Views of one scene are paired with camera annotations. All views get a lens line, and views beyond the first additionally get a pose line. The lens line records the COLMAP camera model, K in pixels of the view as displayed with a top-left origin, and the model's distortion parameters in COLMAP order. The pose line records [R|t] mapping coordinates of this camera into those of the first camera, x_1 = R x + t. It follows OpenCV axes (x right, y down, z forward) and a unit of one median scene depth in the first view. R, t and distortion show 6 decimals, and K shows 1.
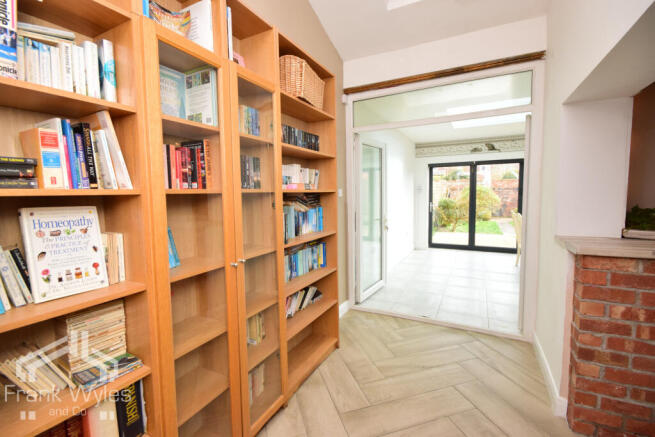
lens RADIAL K [[293.2, 0, 330.8], [0, 293.2, 219.2], [0, 0, 1]] dist [-0.000497, -0.000157]
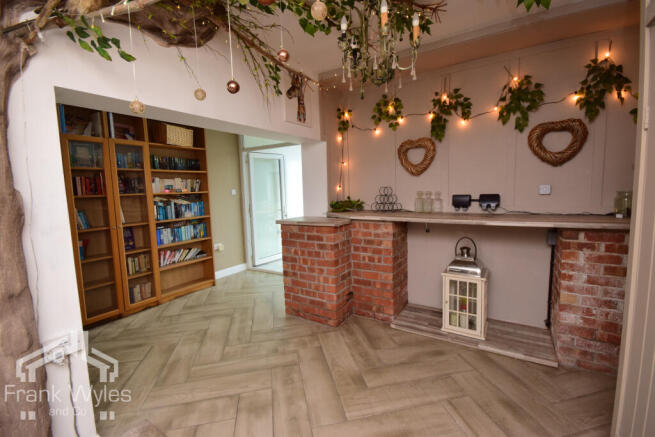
lens RADIAL K [[293.2, 0, 325.0], [0, 293.2, 218.0], [0, 0, 1]] dist [-0.000497, -0.000157]
pose [[0.994667, 0.000782, -0.103140, 0.913689], [0.000888, 0.999869, 0.016136, 0.030095], [0.103139, -0.016142, 0.994536, -0.663034]]
